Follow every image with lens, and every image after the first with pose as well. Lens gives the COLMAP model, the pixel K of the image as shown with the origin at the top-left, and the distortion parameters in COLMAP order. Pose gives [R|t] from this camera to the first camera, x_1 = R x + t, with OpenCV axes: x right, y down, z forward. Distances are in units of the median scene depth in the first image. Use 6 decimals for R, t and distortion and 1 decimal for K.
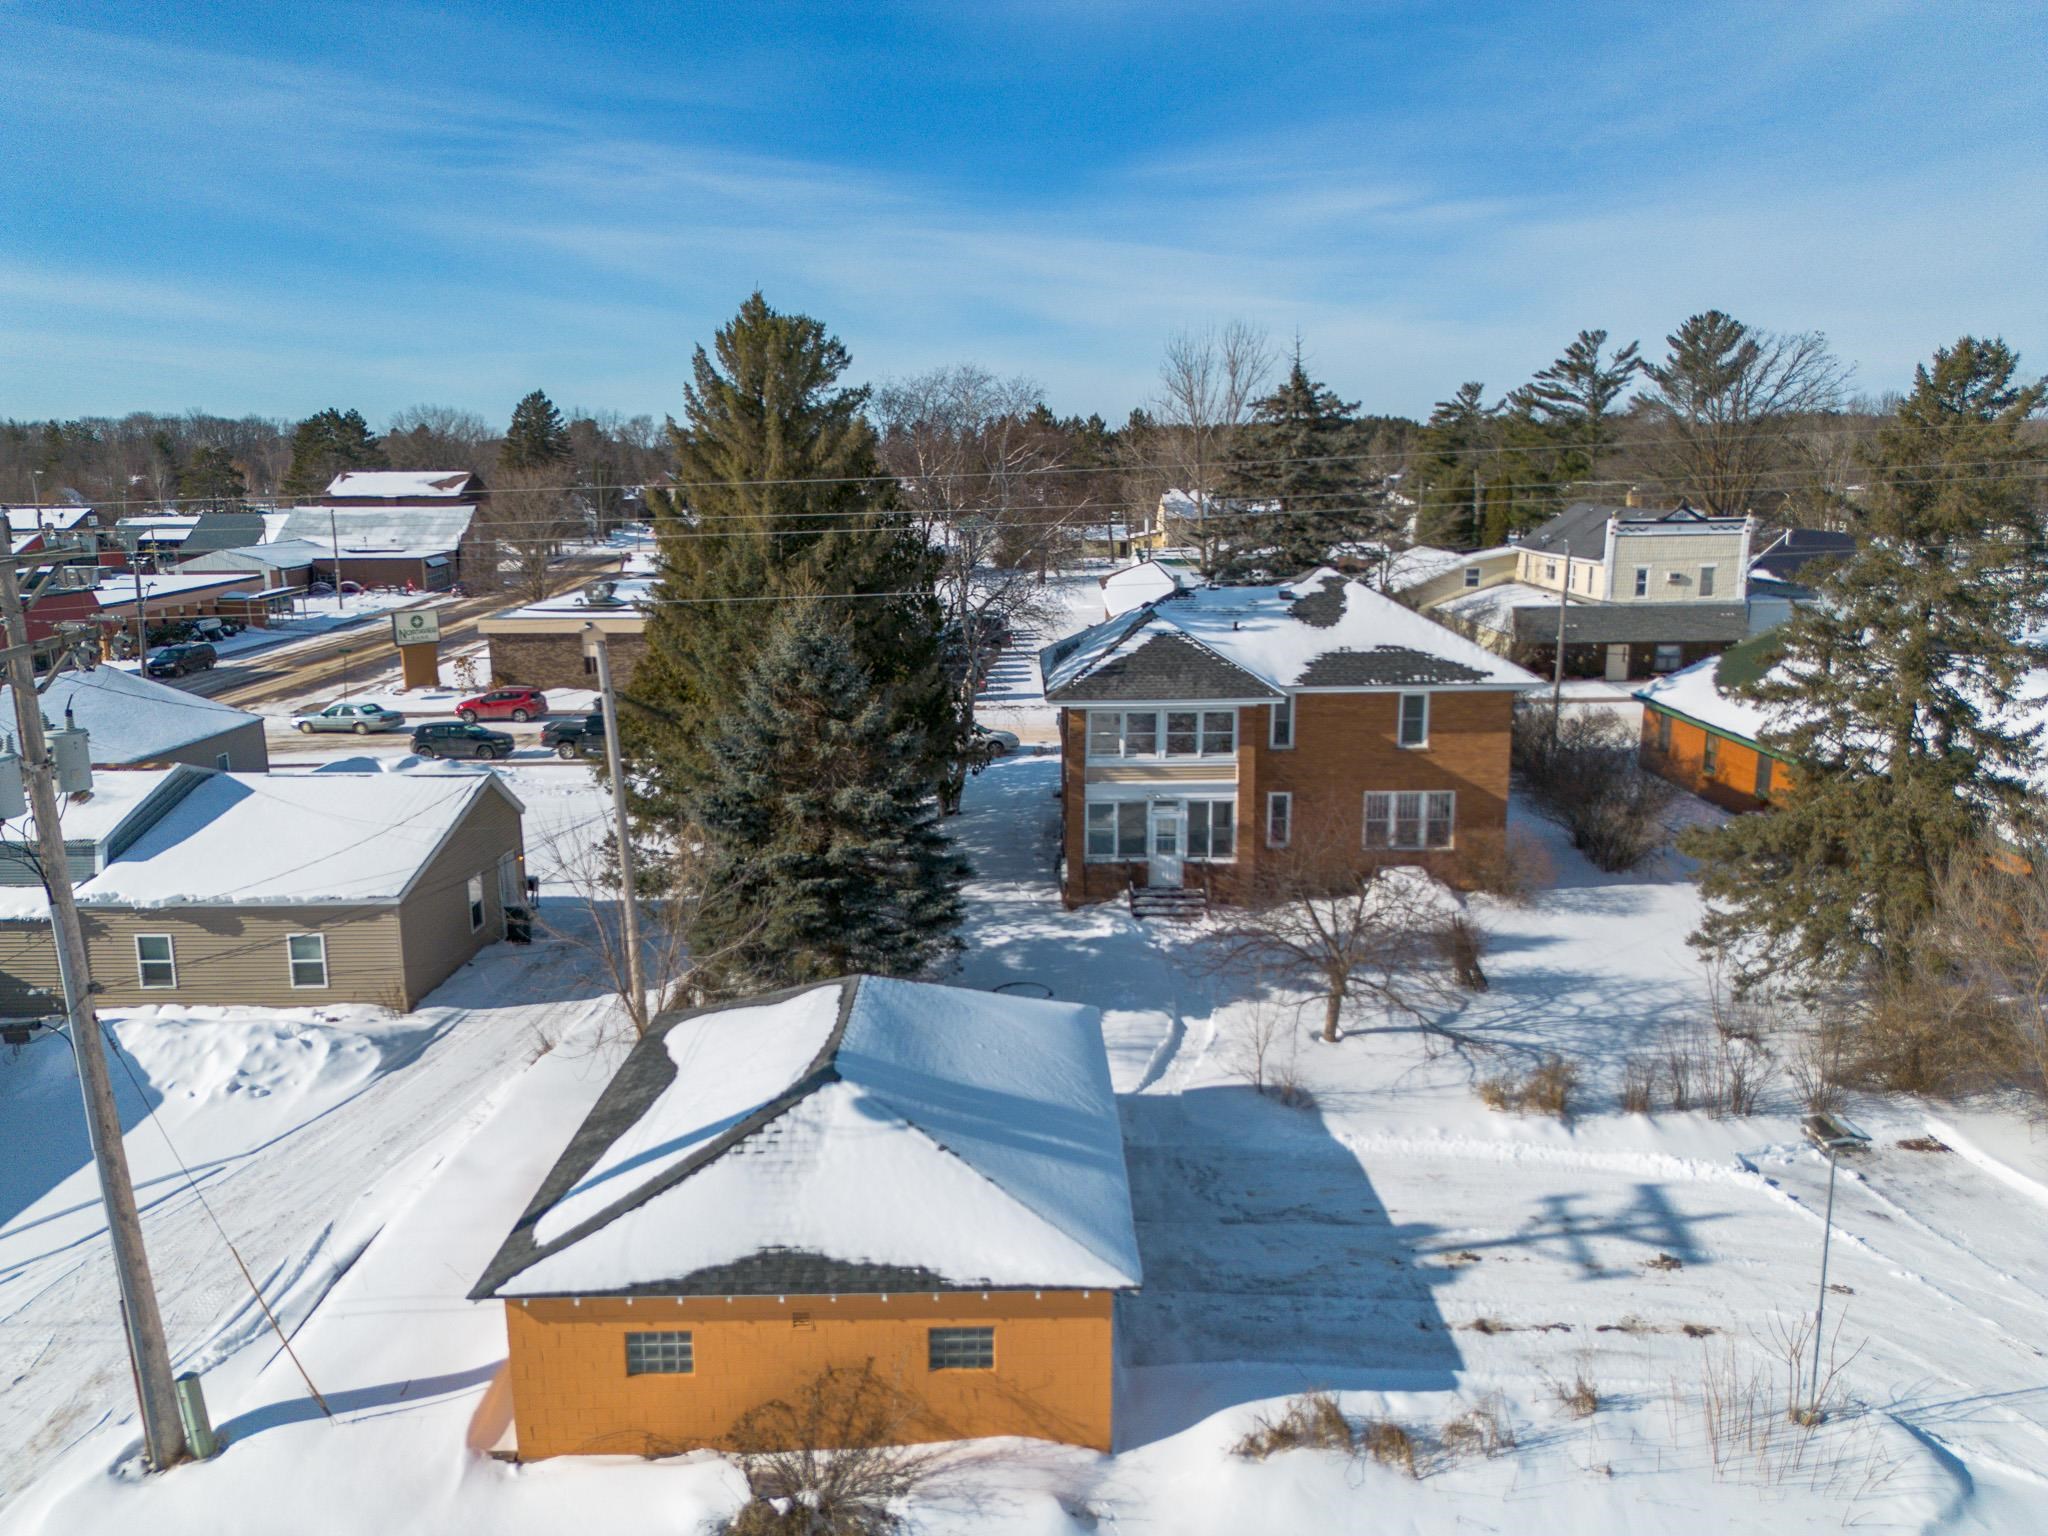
lens RADIAL K [[1428.4, 0, 1027.6], [0, 1428.4, 766.8], [0, 0, 1]] dist [0.032042, -0.016234]
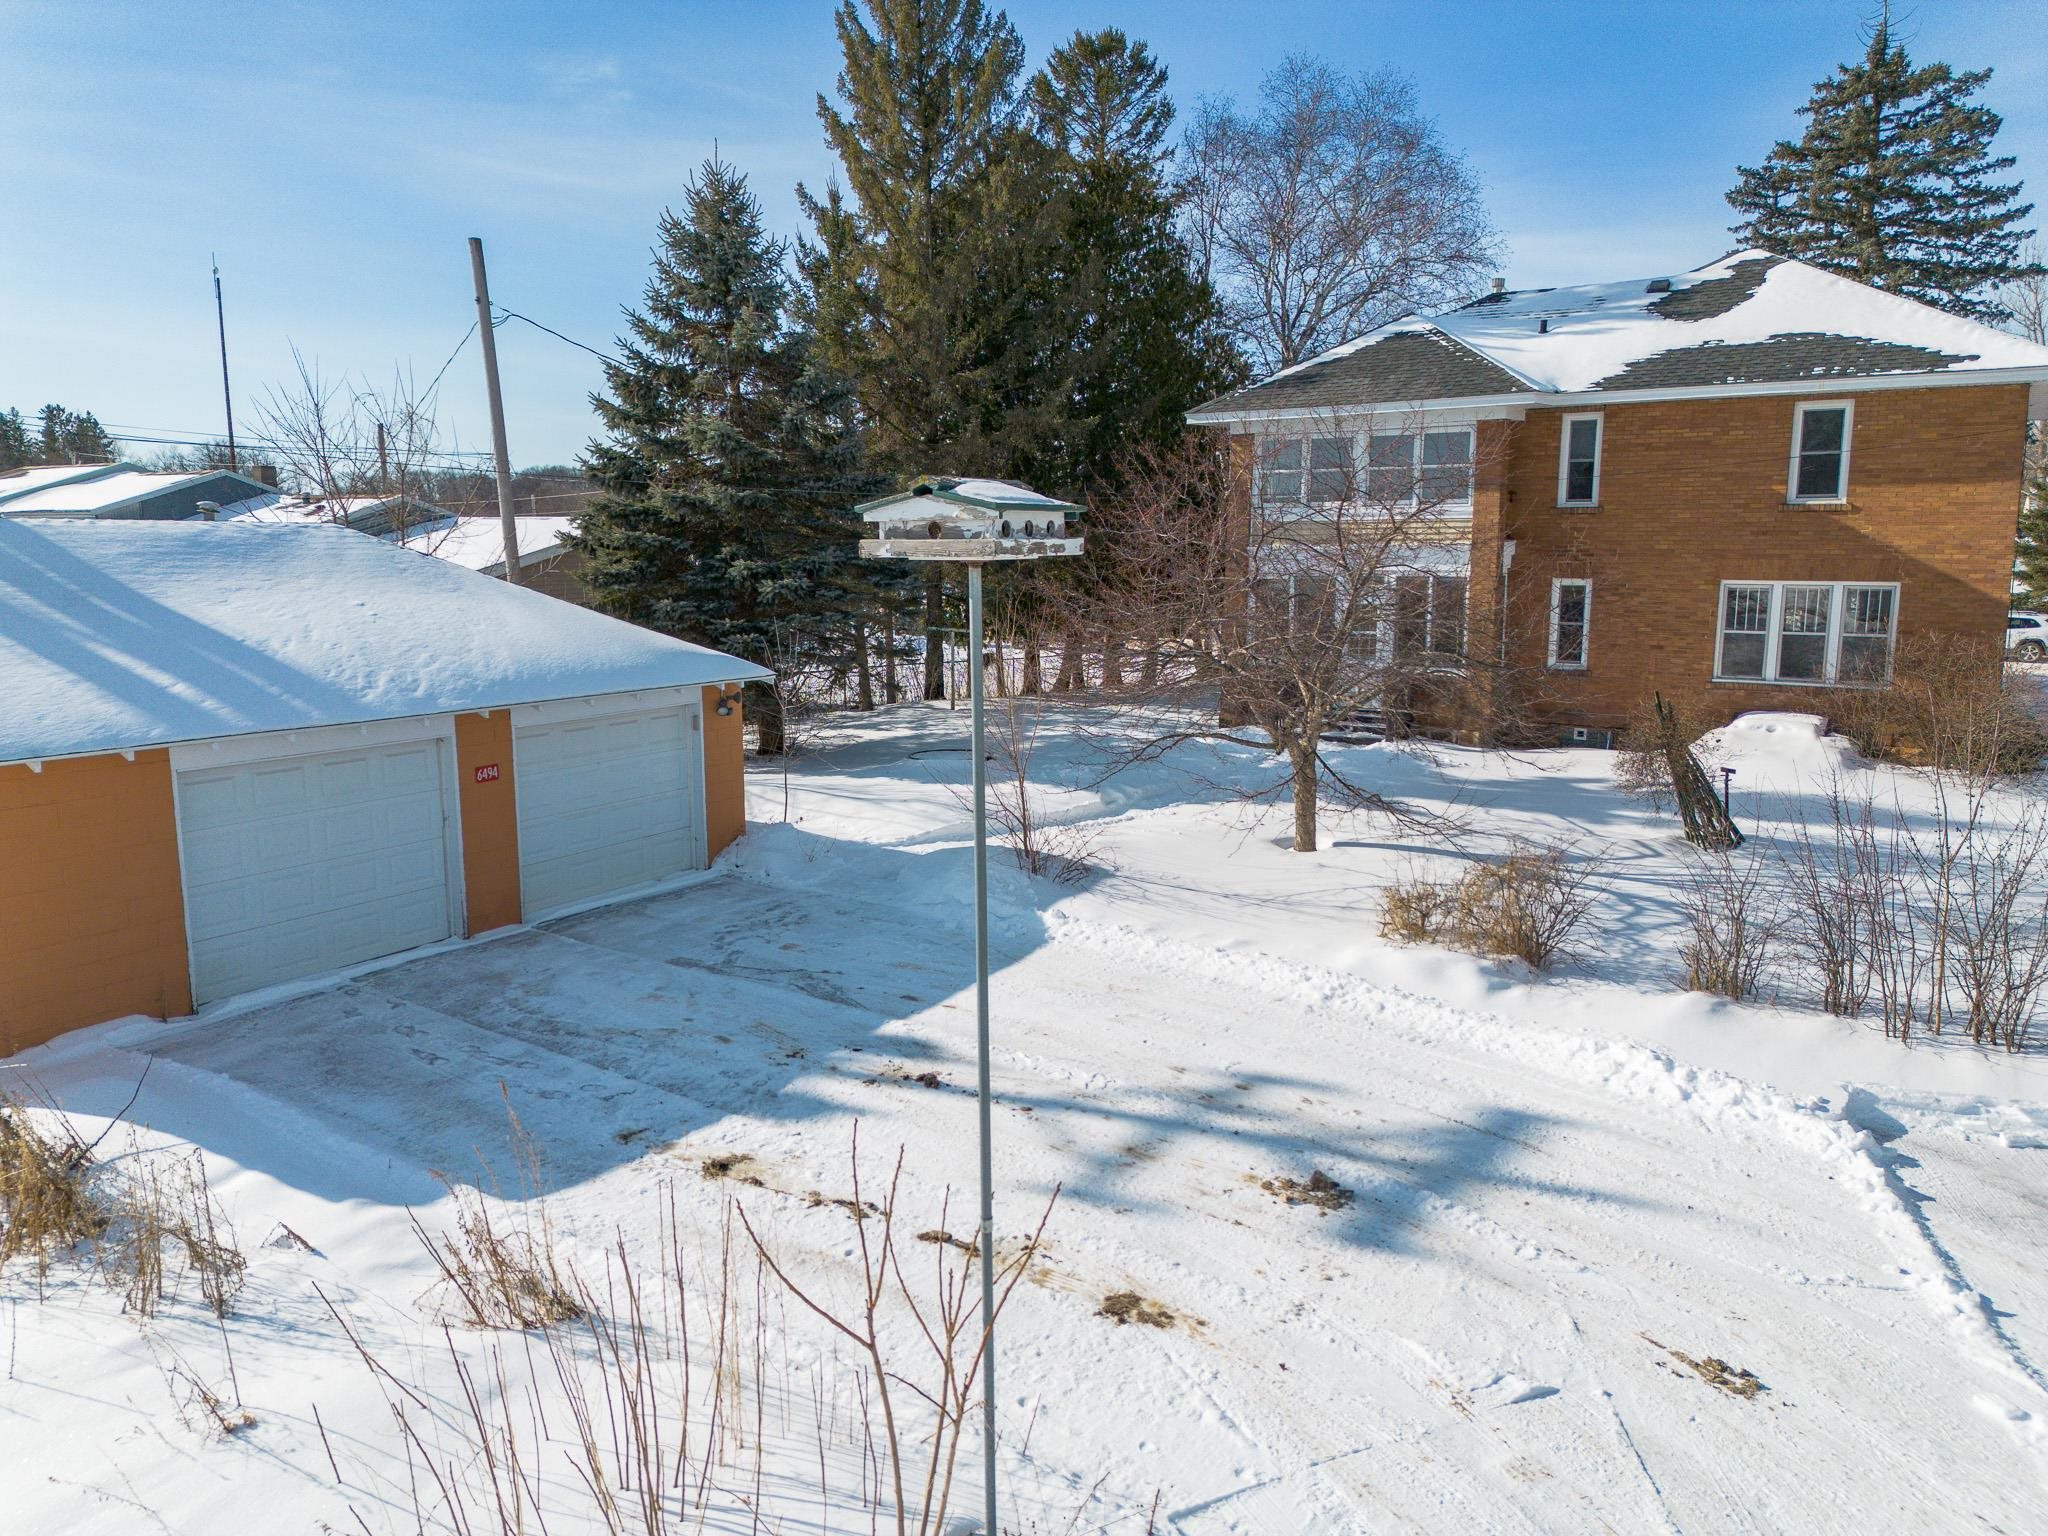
lens RADIAL K [[1428.4, 0, 1022.3], [0, 1428.4, 767.5], [0, 0, 1]] dist [0.032042, -0.016234]
pose [[0.837445, 0.094871, -0.538225, 0.329594], [-0.118411, 0.992922, -0.009220, 0.138008], [0.533541, 0.071453, 0.842751, 0.354647]]
